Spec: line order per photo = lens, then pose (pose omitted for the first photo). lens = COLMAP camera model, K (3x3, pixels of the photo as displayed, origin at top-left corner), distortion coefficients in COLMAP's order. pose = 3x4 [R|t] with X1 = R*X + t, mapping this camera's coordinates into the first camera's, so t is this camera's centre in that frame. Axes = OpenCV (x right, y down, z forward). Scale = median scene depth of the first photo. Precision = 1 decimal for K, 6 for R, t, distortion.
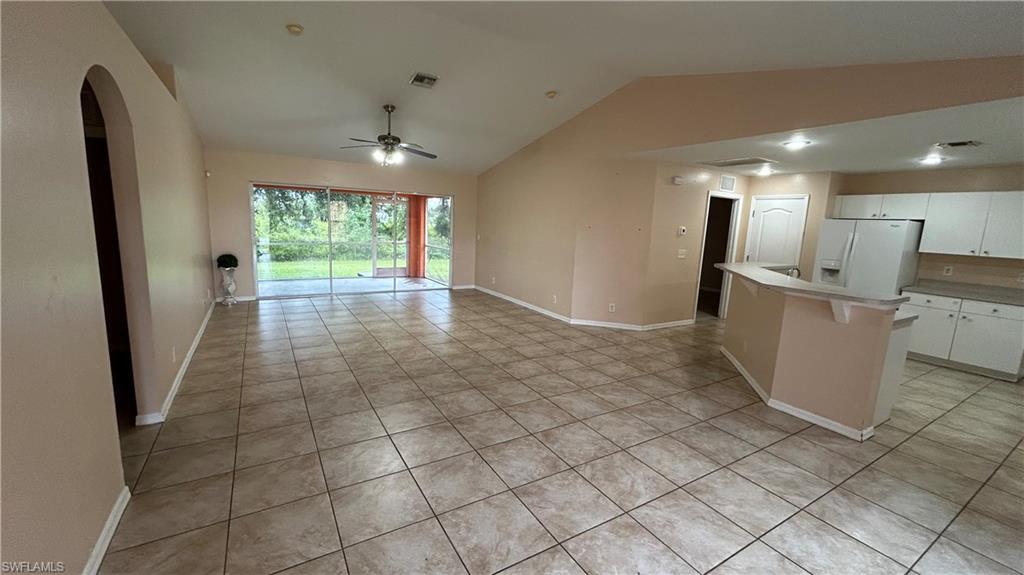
lens RADIAL K [[410.5, 0, 508.2], [0, 410.5, 287.0], [0, 0, 1]] dist [-0.002907, -0.000146]
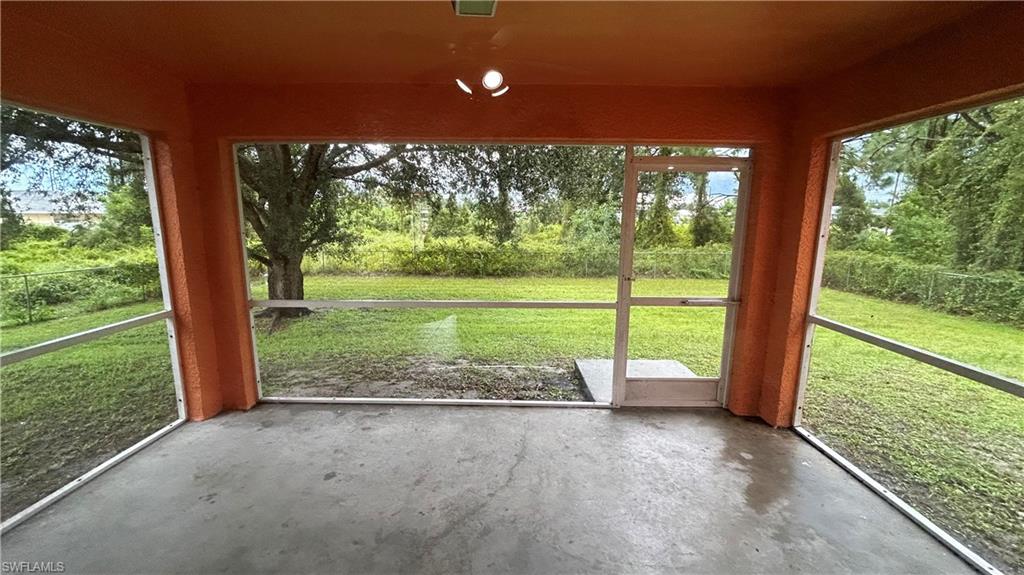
lens RADIAL K [[410.5, 0, 513.1], [0, 410.5, 288.0], [0, 0, 1]] dist [-0.002907, -0.000146]
pose [[0.855876, 0.055641, -0.514180, -0.107003], [-0.055051, 0.998349, 0.016399, -0.053263], [0.514243, 0.014271, 0.857526, 0.308193]]
